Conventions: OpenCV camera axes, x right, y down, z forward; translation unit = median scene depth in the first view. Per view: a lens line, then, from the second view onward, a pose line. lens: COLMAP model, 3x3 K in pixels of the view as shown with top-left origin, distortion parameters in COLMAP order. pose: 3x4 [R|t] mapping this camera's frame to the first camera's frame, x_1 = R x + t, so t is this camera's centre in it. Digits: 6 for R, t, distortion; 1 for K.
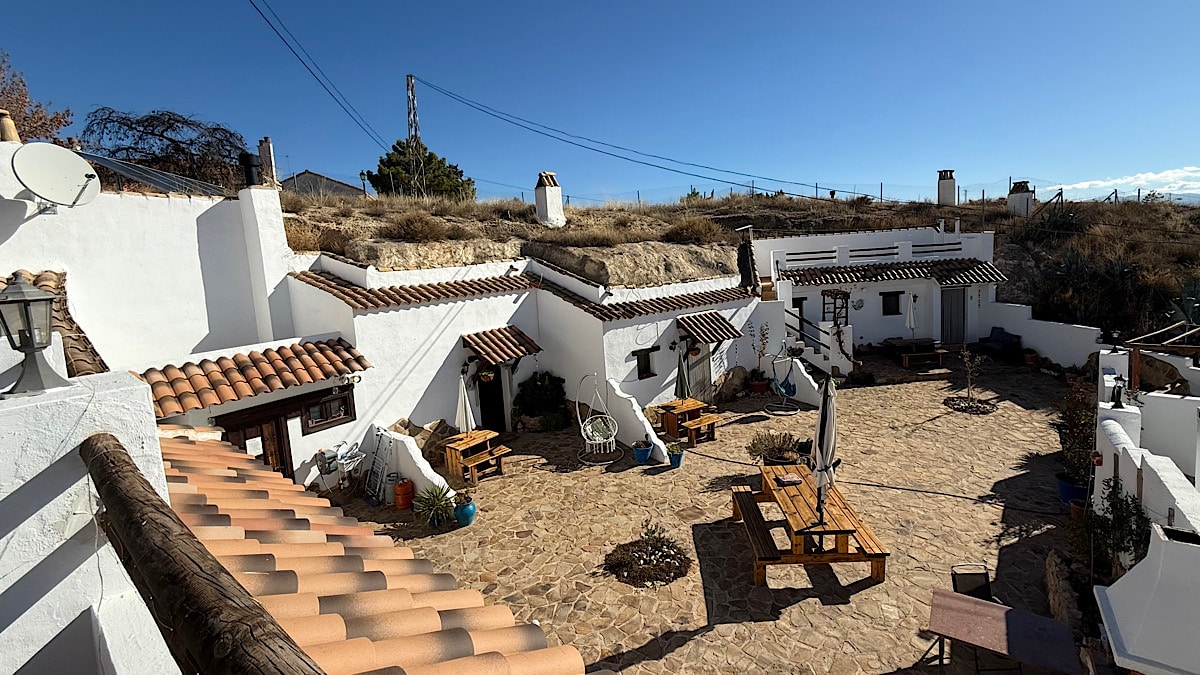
lens RADIAL K [[527.8, 0, 601.8], [0, 527.8, 298.2], [0, 0, 1]] dist [-0.001278, 0.000124]
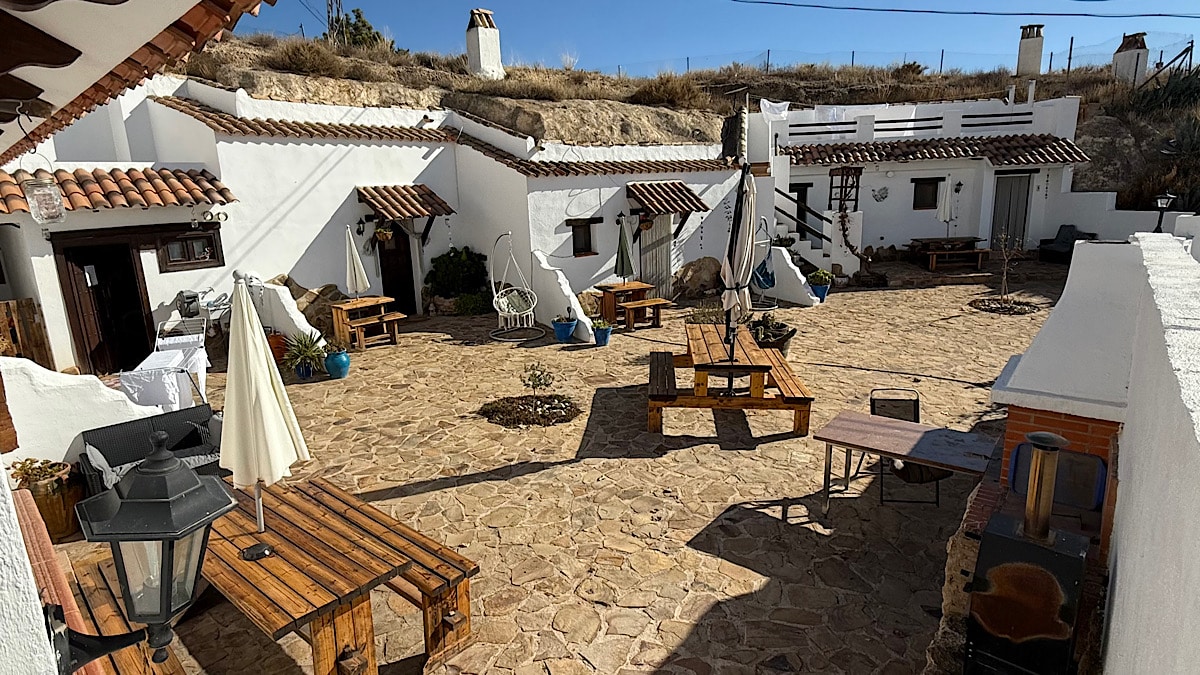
lens RADIAL K [[635.3, 0, 554.9], [0, 635.3, 345.3], [0, 0, 1]] dist [-0.001167, 0.000420]
pose [[0.994910, 0.037400, -0.093568, 0.136843], [-0.025522, 0.991821, 0.125063, 0.167302], [0.097480, -0.122038, 0.987727, 0.005123]]
